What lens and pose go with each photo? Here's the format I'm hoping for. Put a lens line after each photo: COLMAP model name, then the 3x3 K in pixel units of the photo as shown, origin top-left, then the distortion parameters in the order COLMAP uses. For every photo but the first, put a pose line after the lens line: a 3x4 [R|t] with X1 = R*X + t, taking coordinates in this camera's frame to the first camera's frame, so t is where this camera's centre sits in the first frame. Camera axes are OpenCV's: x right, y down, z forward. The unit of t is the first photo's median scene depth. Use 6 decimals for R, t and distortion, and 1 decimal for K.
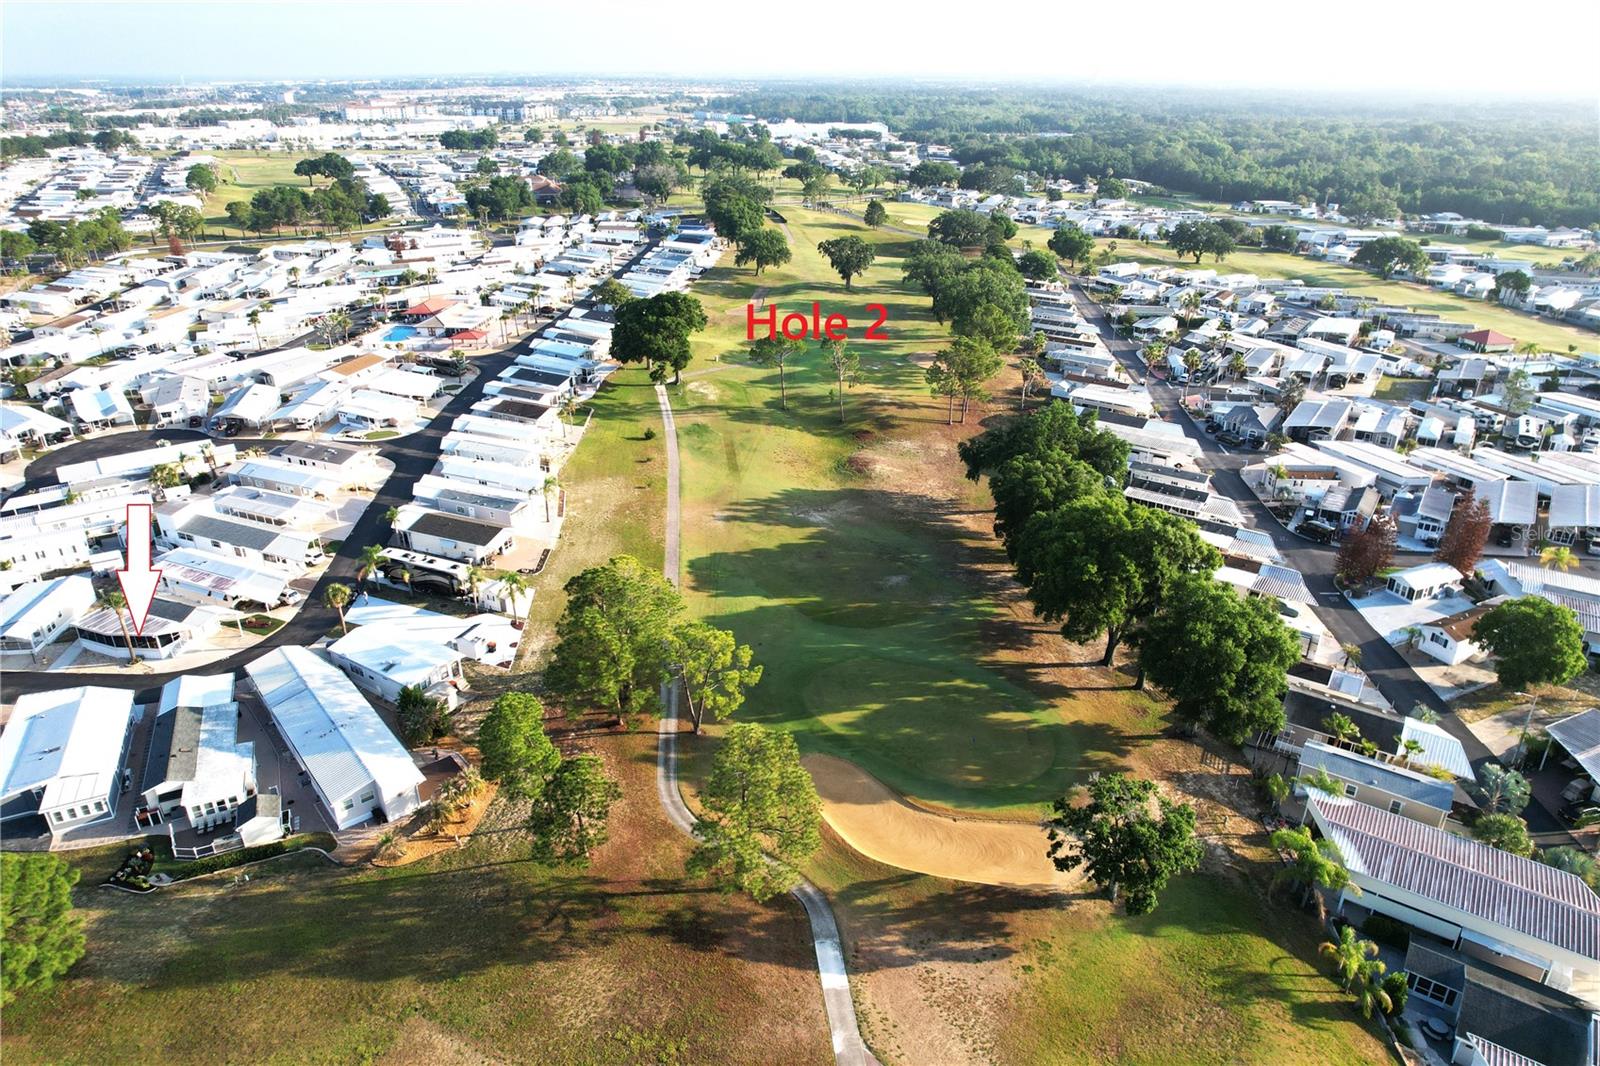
lens RADIAL K [[1021.6, 0, 810.6], [0, 1021.6, 523.3], [0, 0, 1]] dist [-0.074398, 0.060478]
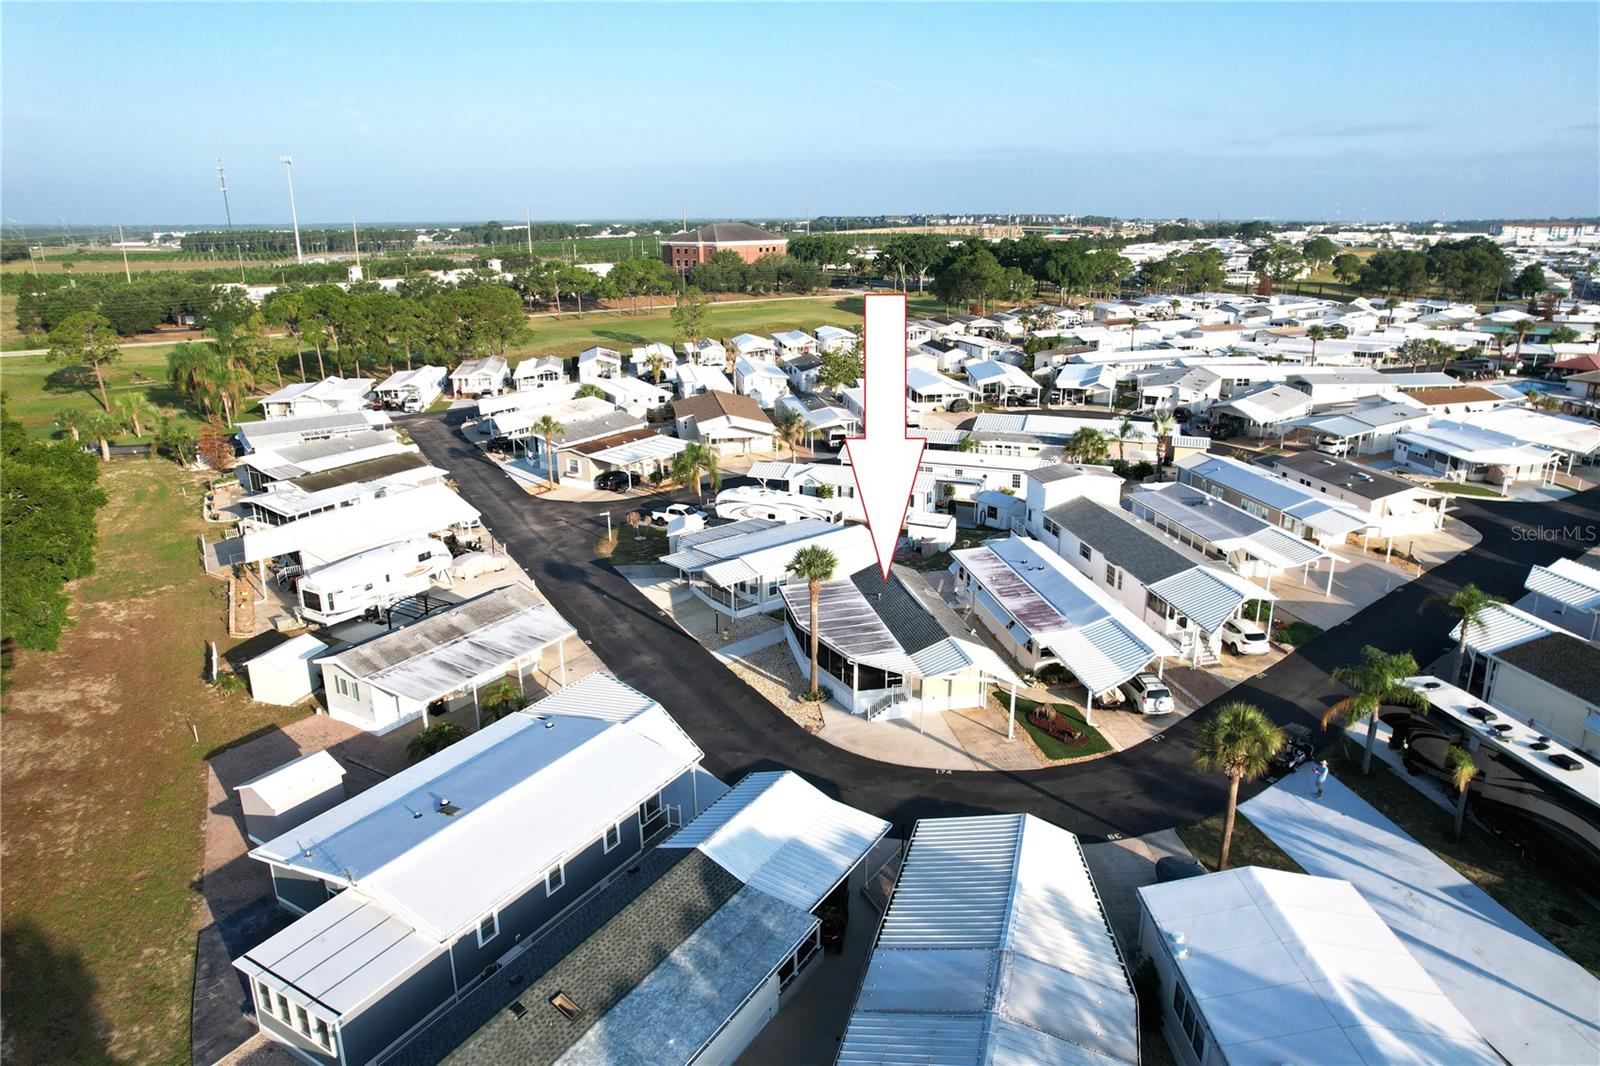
lens RADIAL K [[1021.6, 0, 811.1], [0, 1021.6, 542.1], [0, 0, 1]] dist [-0.074398, 0.060478]
pose [[0.551362, 0.253863, -0.794703, -0.176090], [-0.341673, 0.937738, 0.062503, 0.022037], [0.761091, 0.237066, 0.603772, 0.396163]]
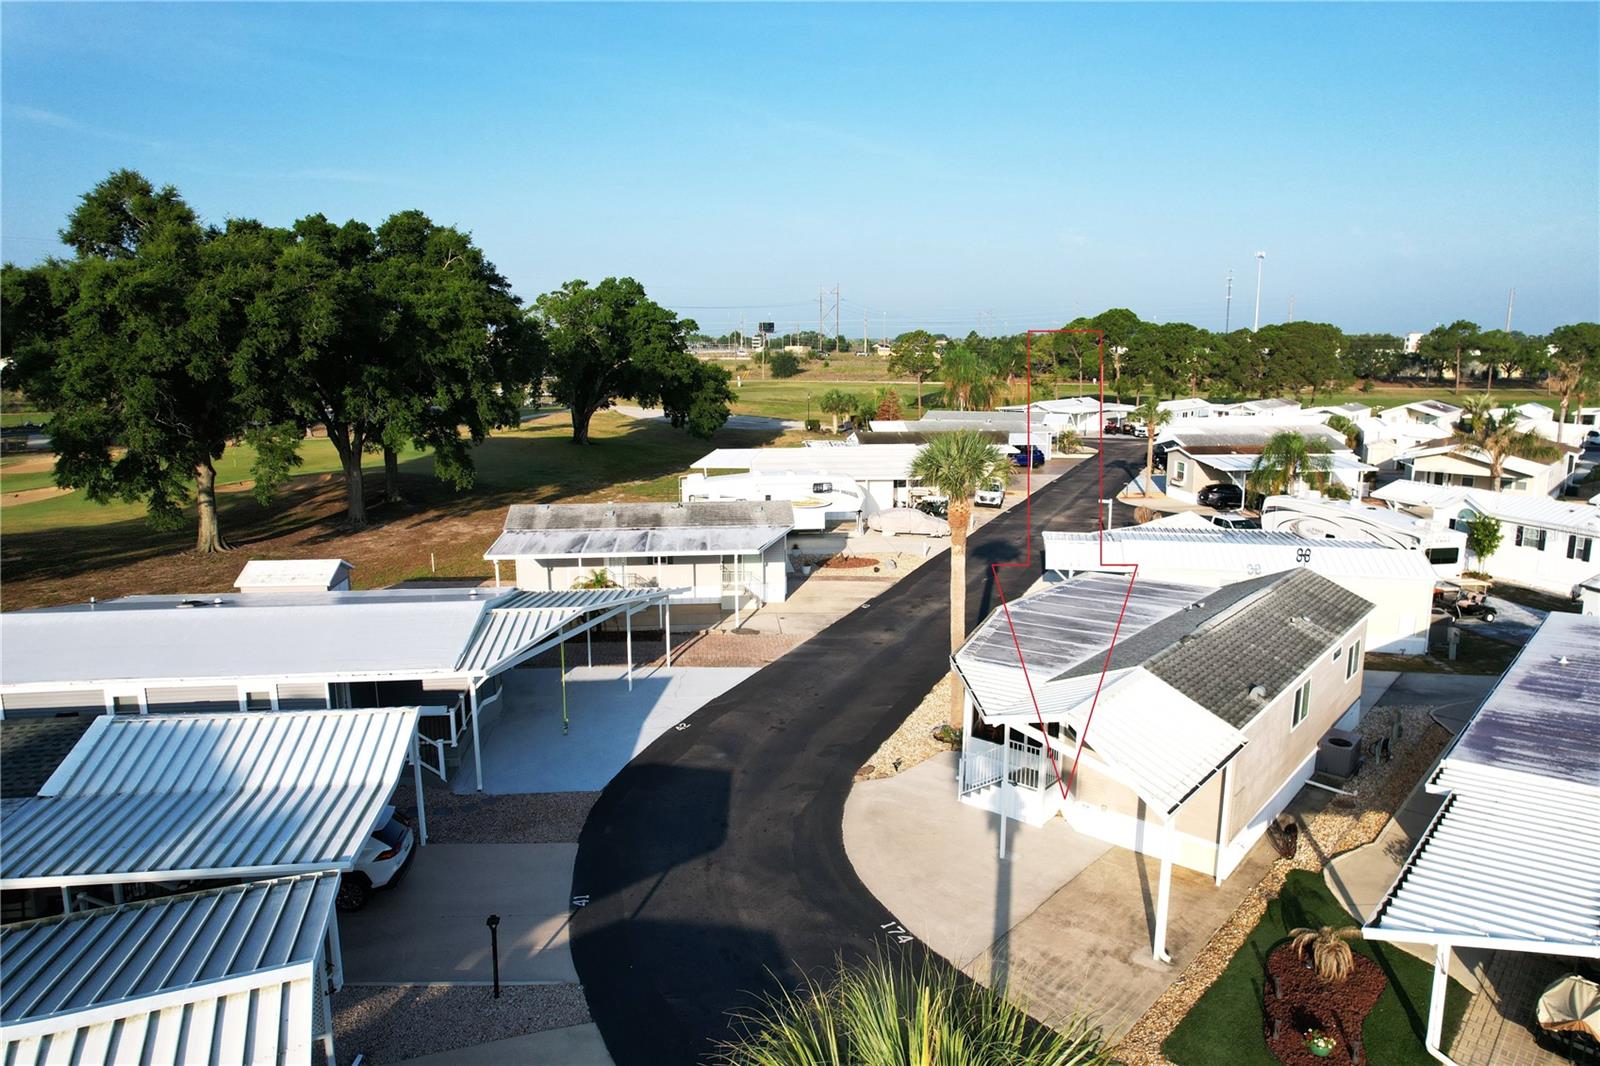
lens RADIAL K [[1021.6, 0, 806.8], [0, 1021.6, 540.0], [0, 0, 1]] dist [-0.074398, 0.060478]
pose [[-0.331021, 0.182927, -0.925723, -0.252051], [-0.387101, 0.868358, 0.310011, 0.017515], [0.860568, 0.460969, -0.216633, 0.579735]]
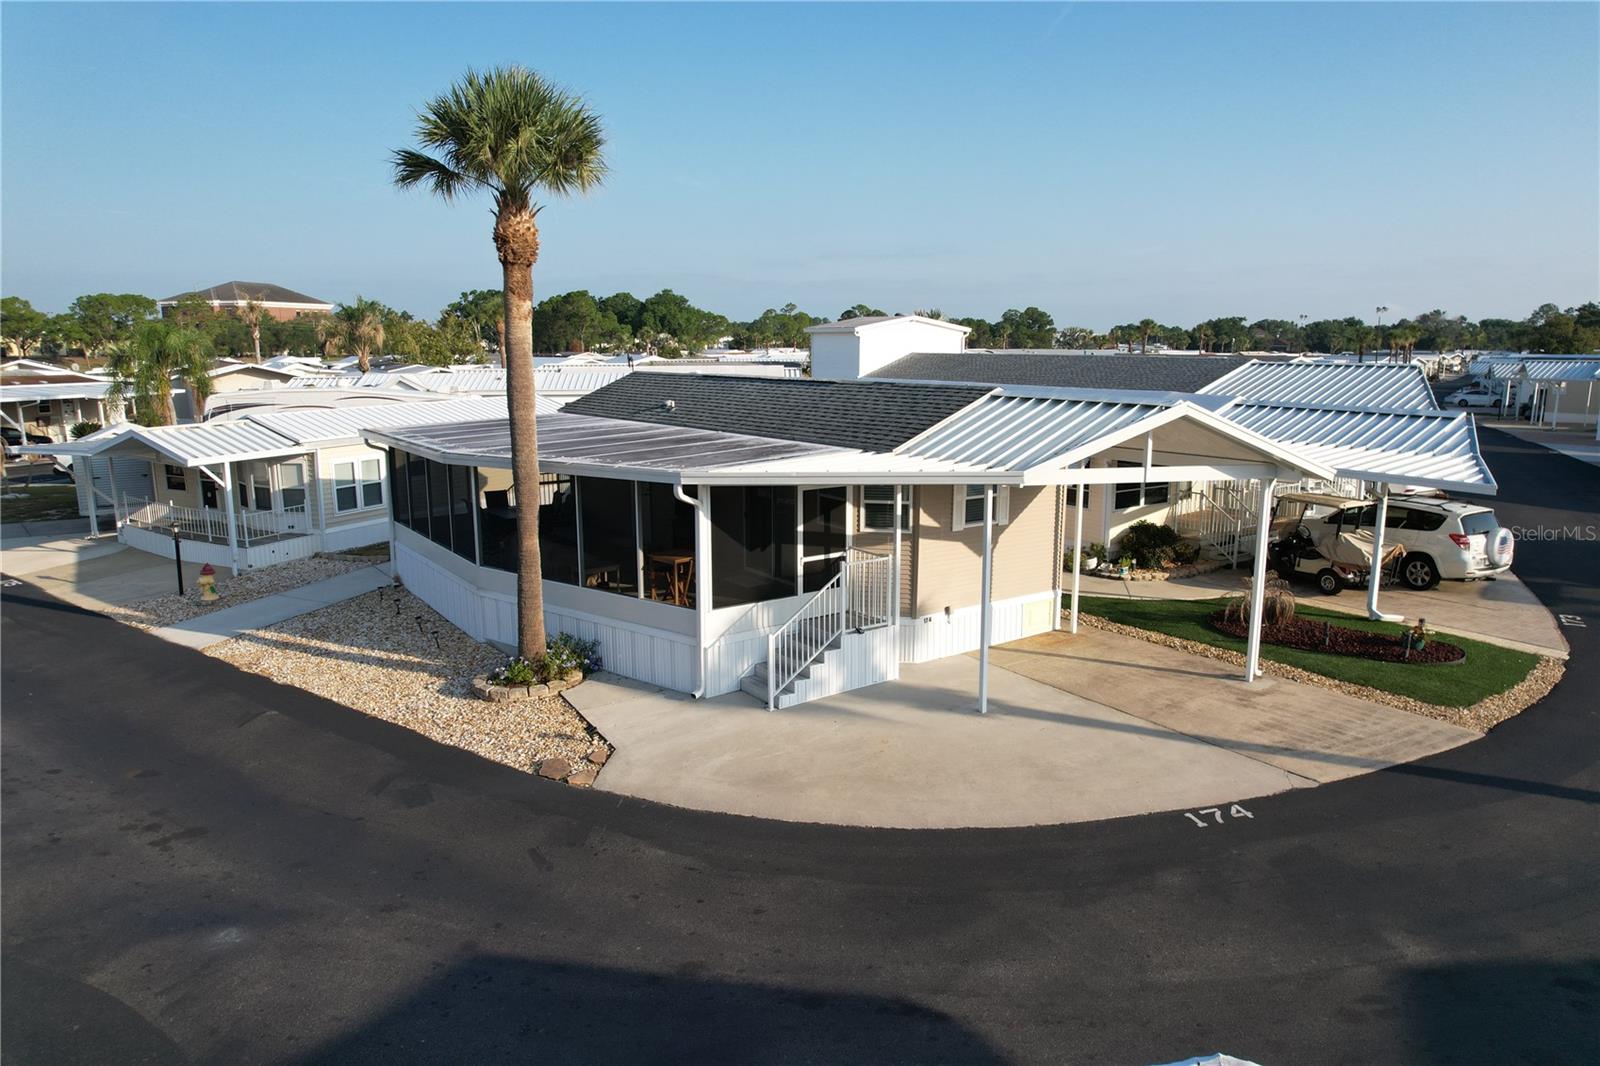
lens RADIAL K [[1021.6, 0, 815.0], [0, 1021.6, 530.7], [0, 0, 1]] dist [-0.074398, 0.060478]
pose [[0.843496, 0.096703, -0.528359, -0.331576], [-0.220716, 0.959178, -0.176808, 0.078618], [0.489693, 0.265754, 0.830407, 0.520635]]
